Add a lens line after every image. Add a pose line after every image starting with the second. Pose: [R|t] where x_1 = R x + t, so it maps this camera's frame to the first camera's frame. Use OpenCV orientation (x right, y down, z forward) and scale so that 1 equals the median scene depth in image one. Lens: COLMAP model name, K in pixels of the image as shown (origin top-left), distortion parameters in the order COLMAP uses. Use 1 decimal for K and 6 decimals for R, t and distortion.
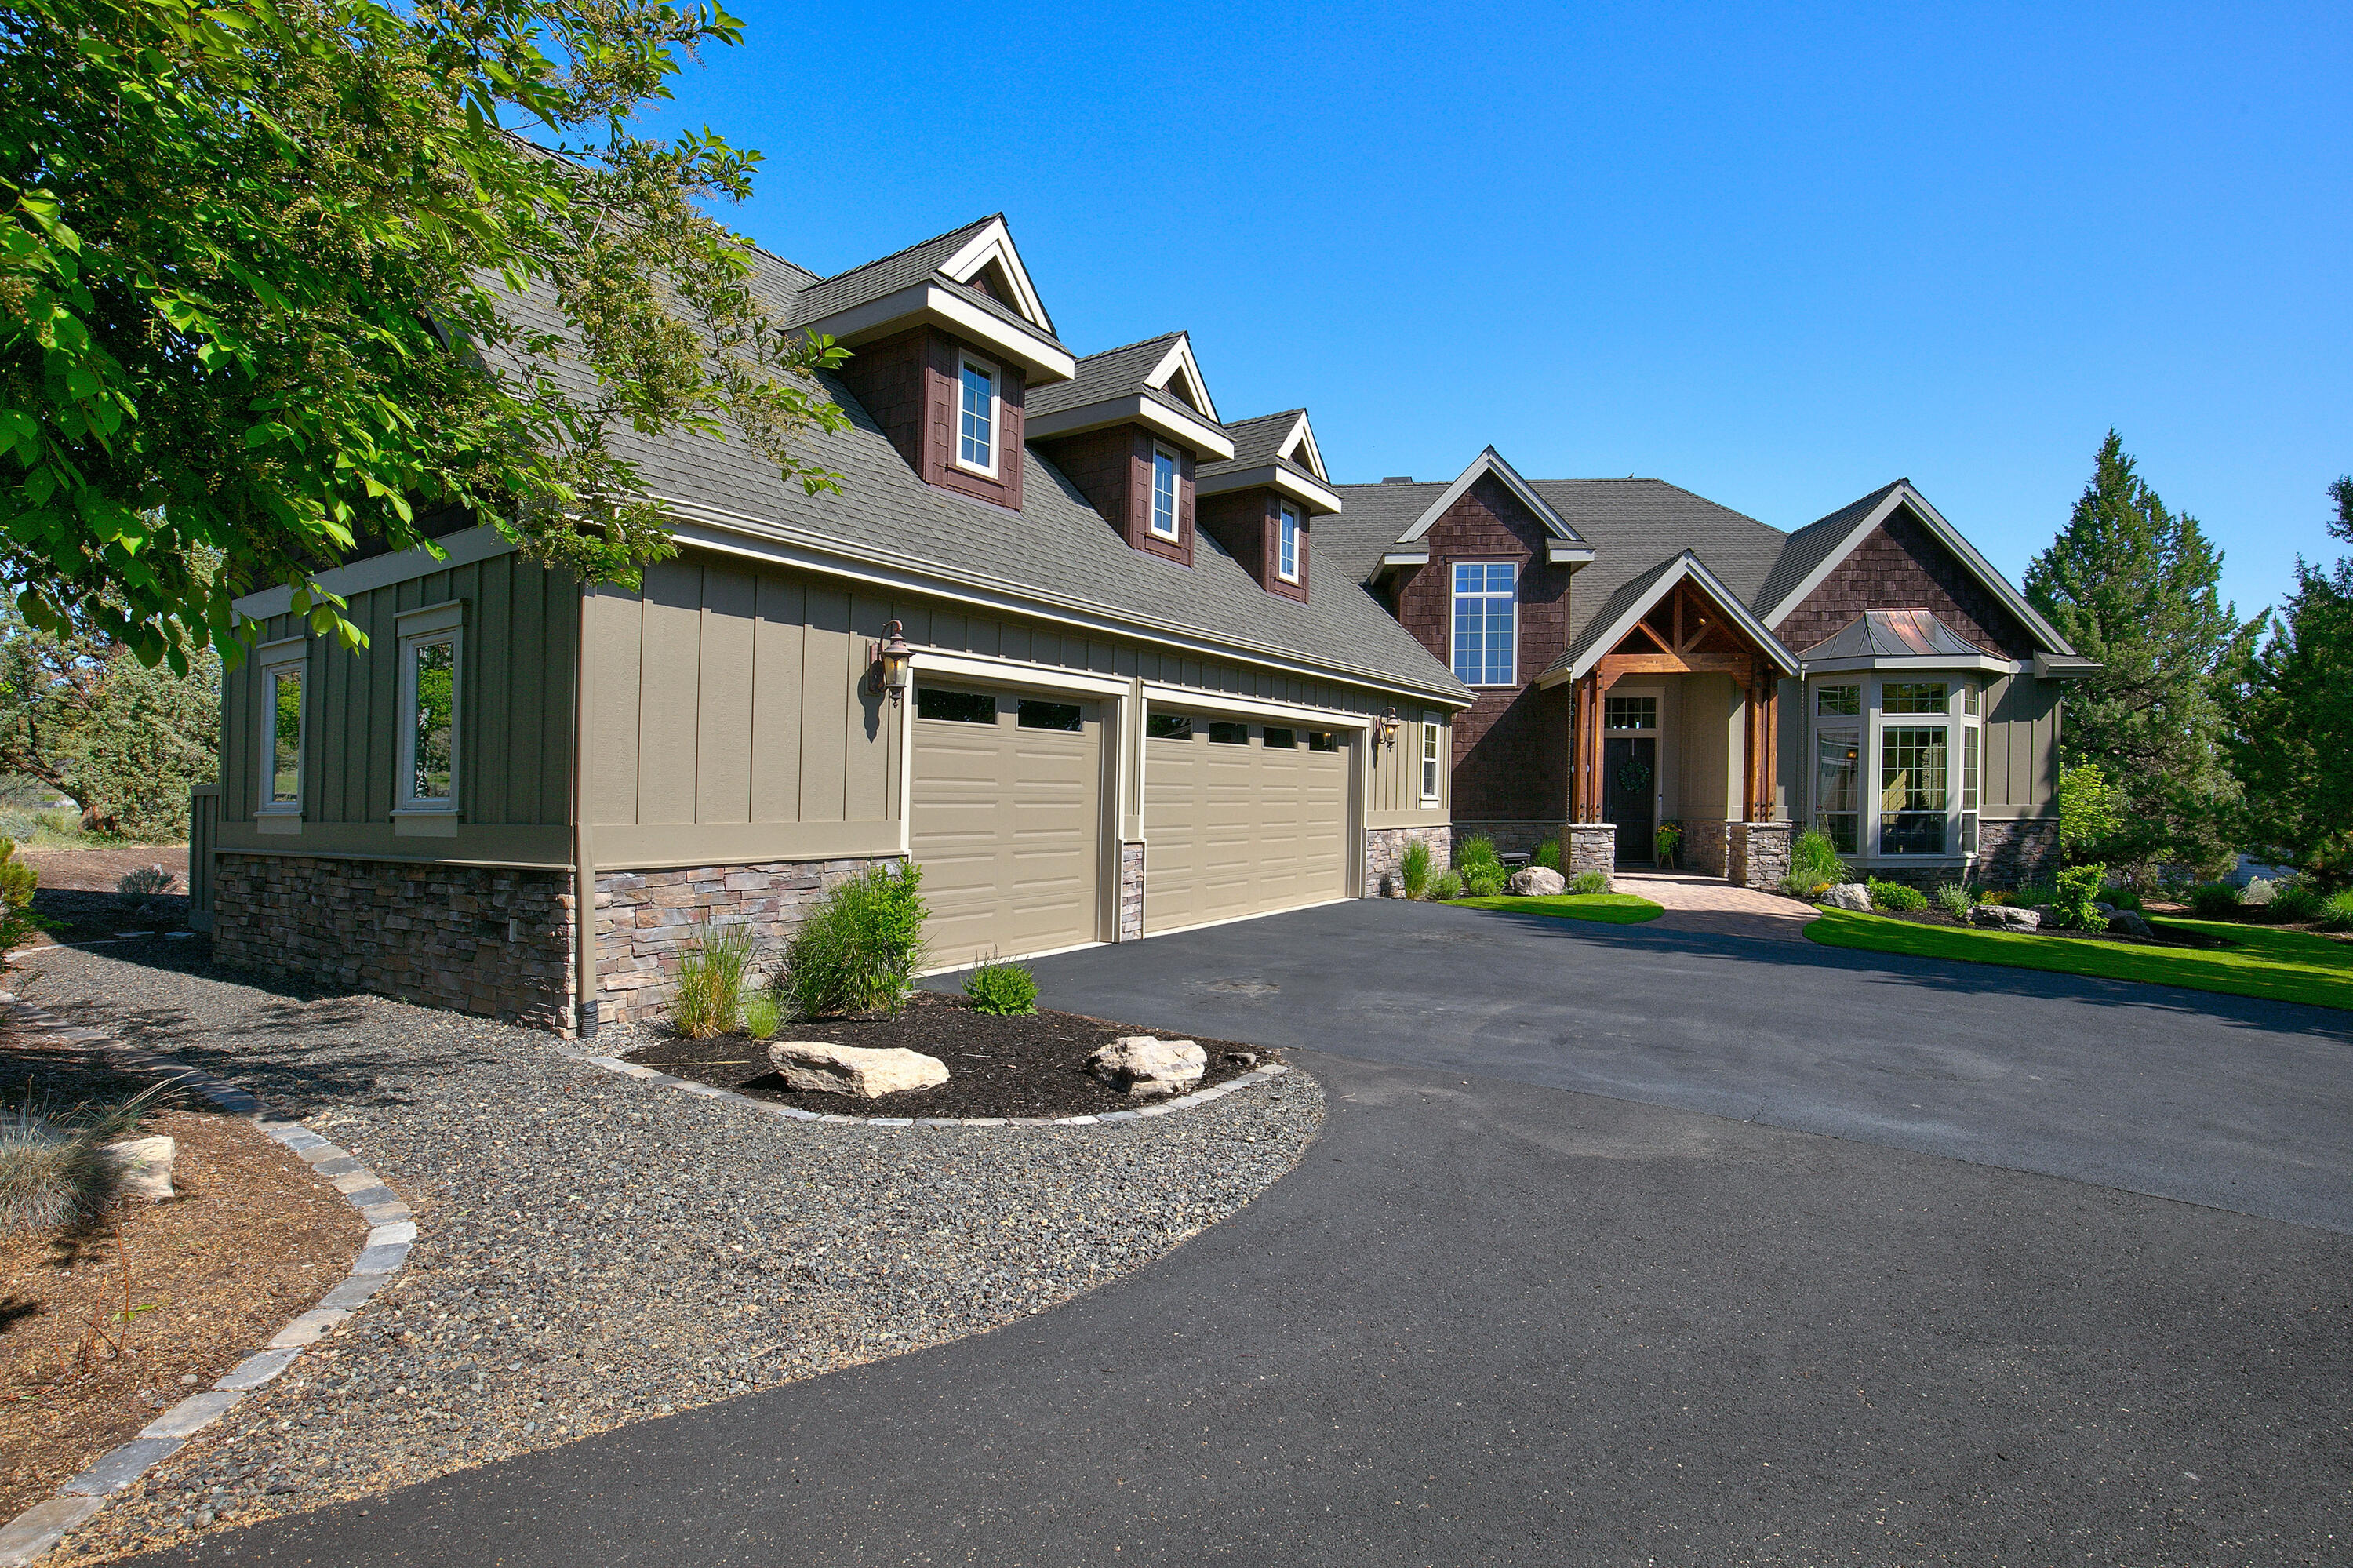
lens RADIAL K [[1138.7, 0, 1167.3], [0, 1138.7, 833.0], [0, 0, 1]] dist [-0.038109, 0.010965]
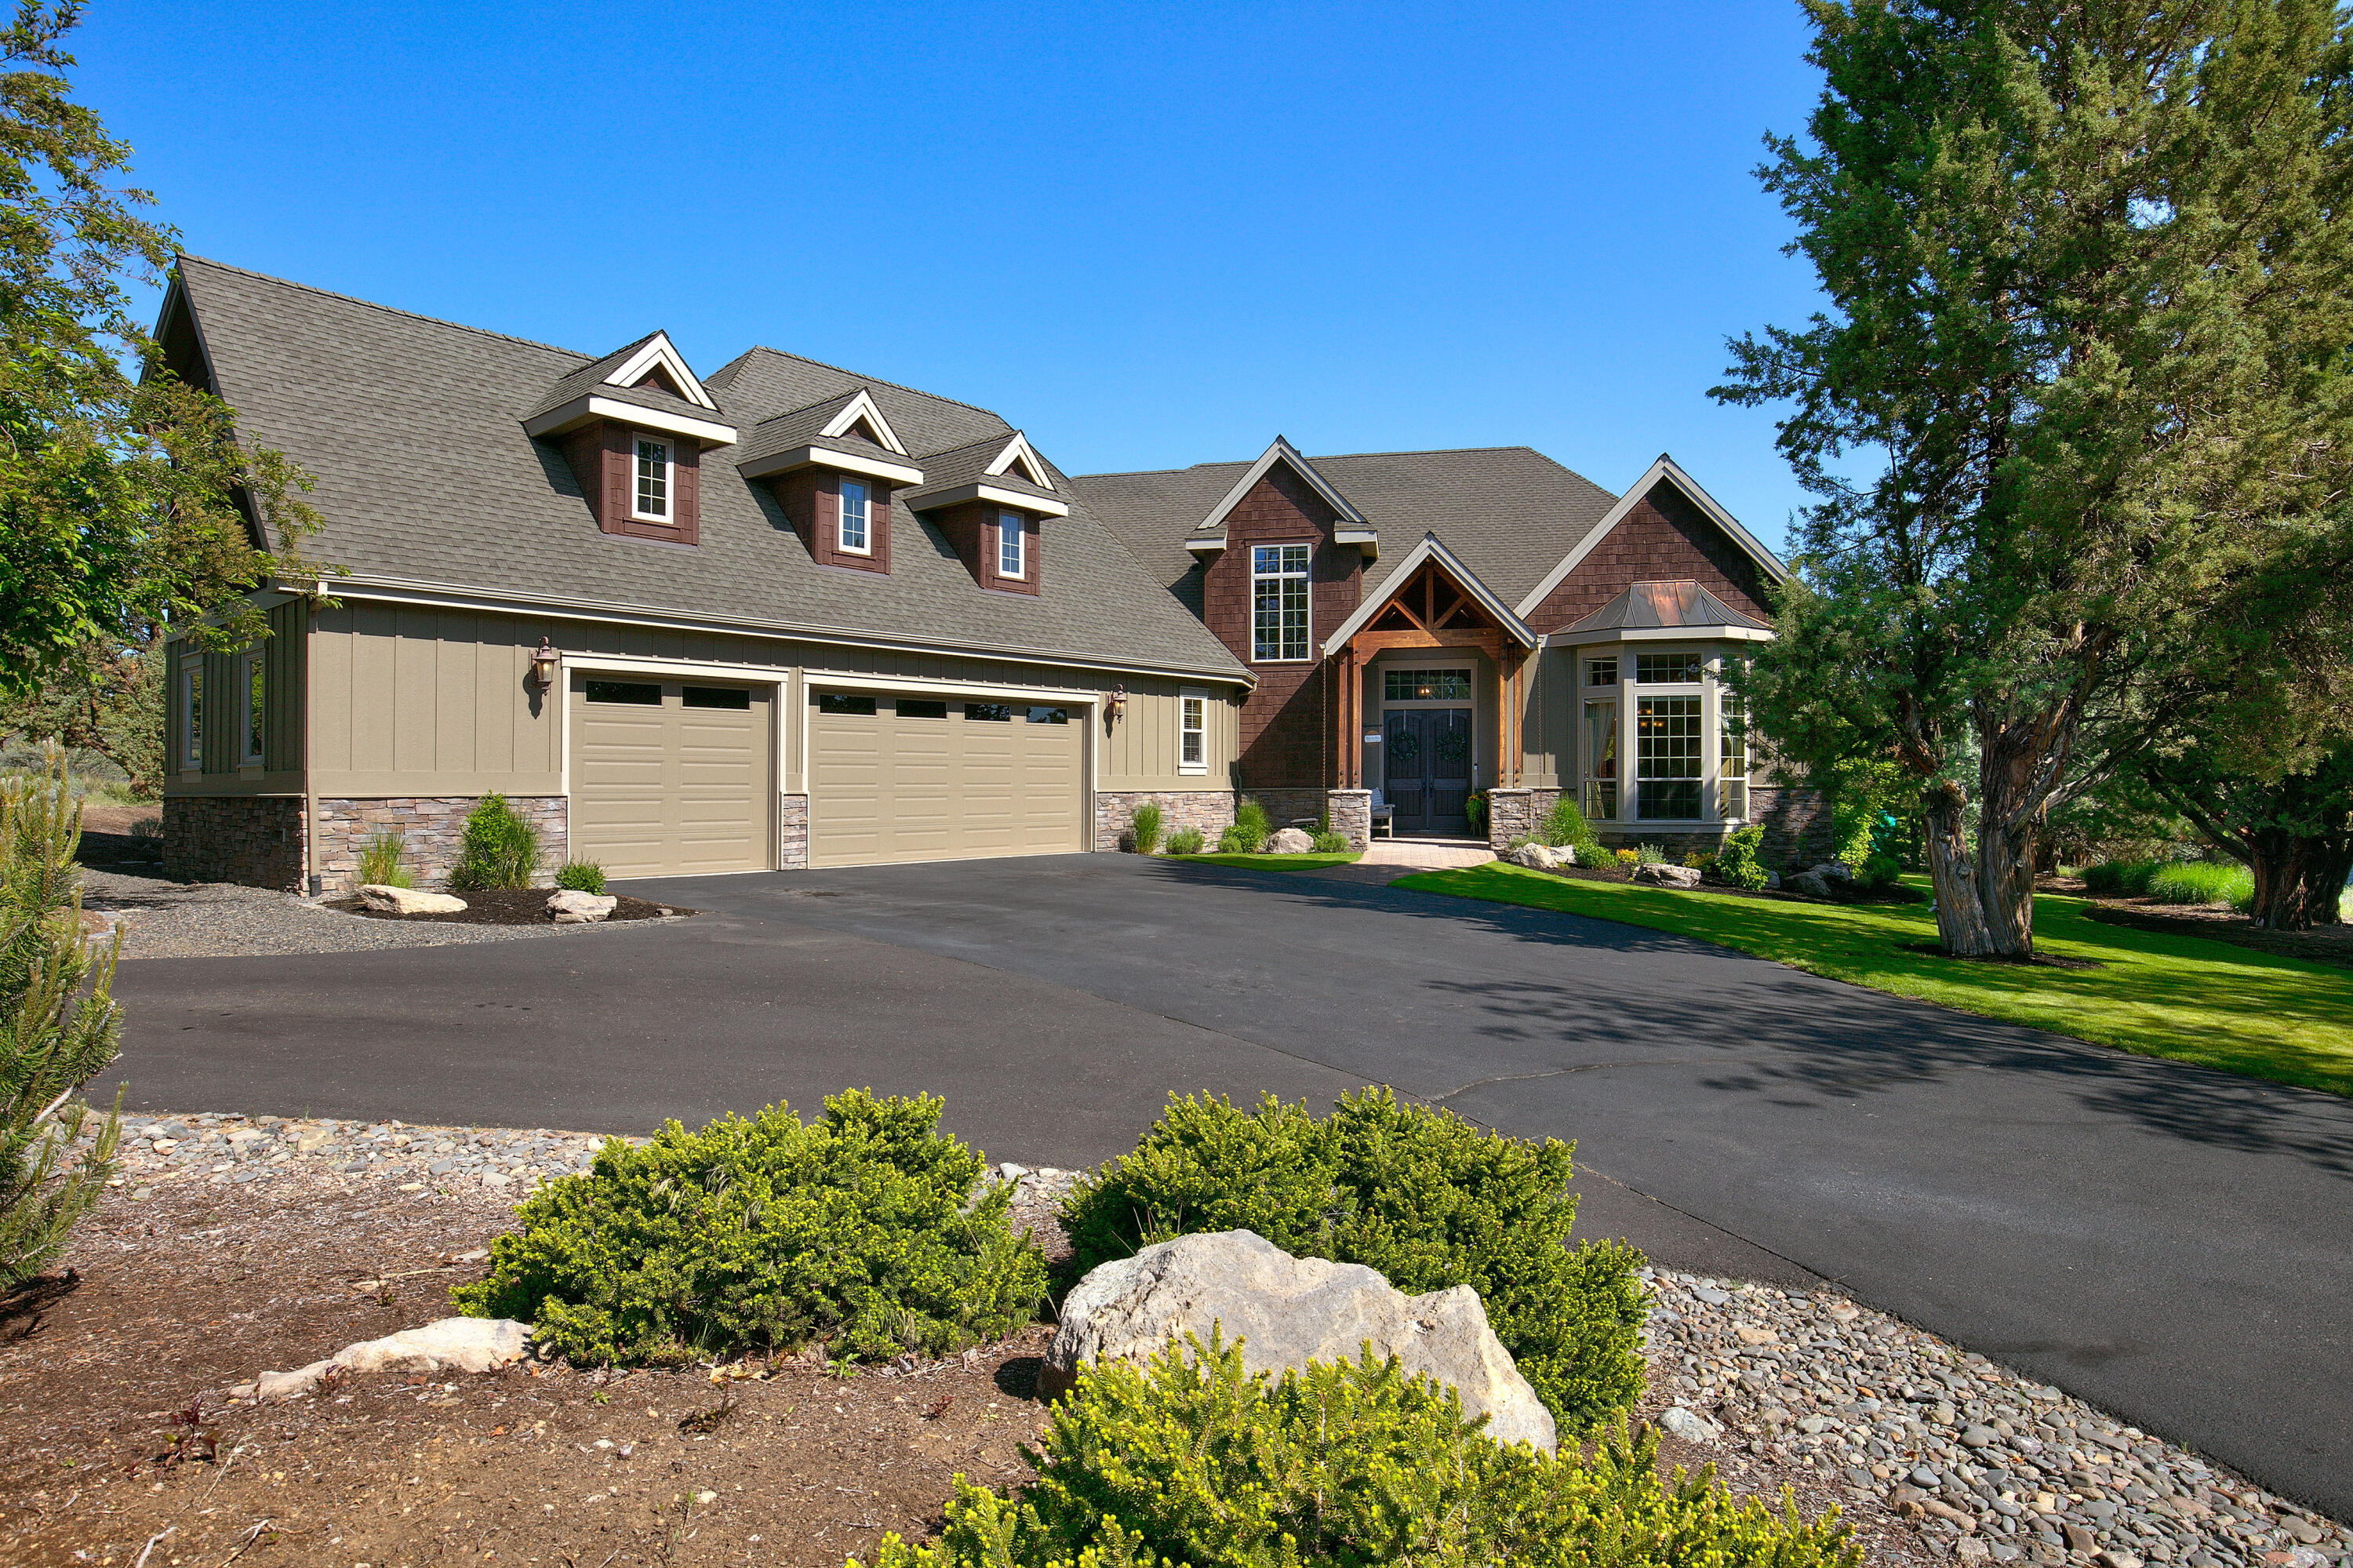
lens RADIAL K [[1341.1, 0, 1150.5], [0, 1341.1, 846.6], [0, 0, 1]] dist [-0.019506, -0.000053]
pose [[0.987808, 0.009322, -0.155397, 0.390302], [-0.006528, 0.999808, 0.018481, 0.023823], [0.155540, -0.017241, 0.987679, -0.290191]]
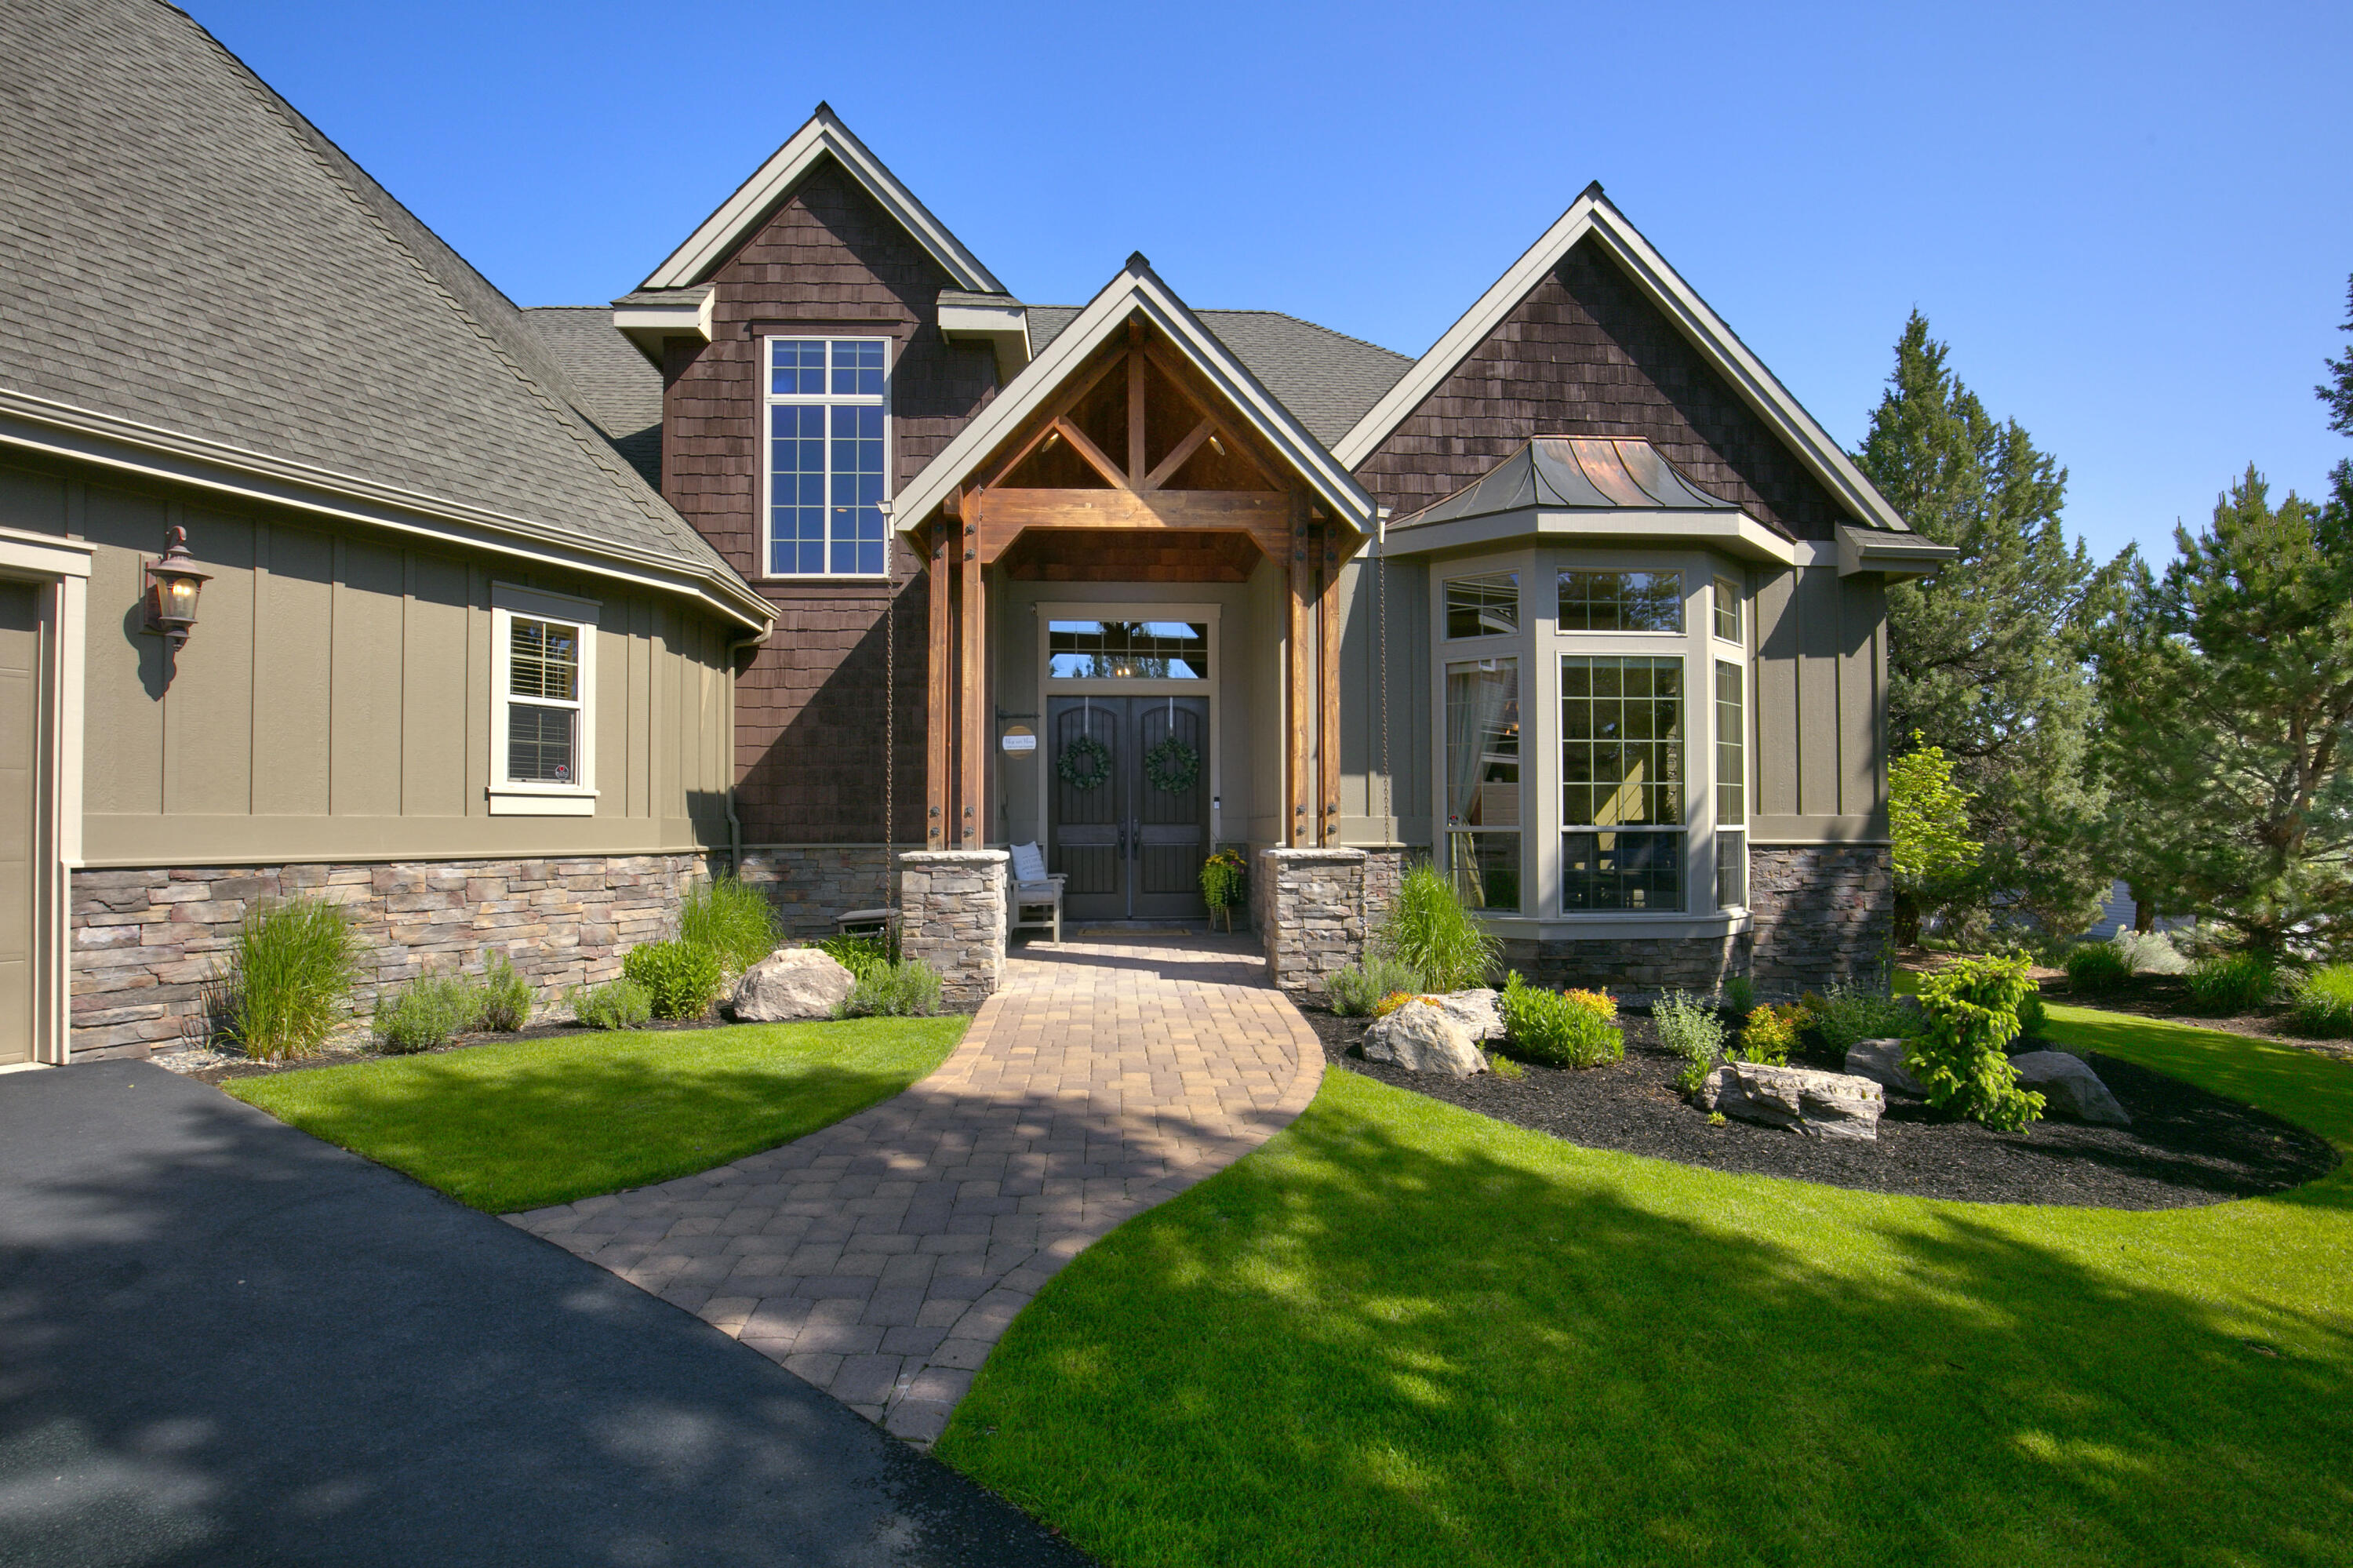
lens RADIAL K [[1071.4, 0, 1221.1], [0, 1071.4, 791.6], [0, 0, 1]] dist [-0.027946, 0.000438]
pose [[0.989618, 0.009414, 0.143412, 0.424253], [-0.000517, 0.998079, -0.061948, -0.005548], [-0.143720, 0.061230, 0.987722, 0.562996]]
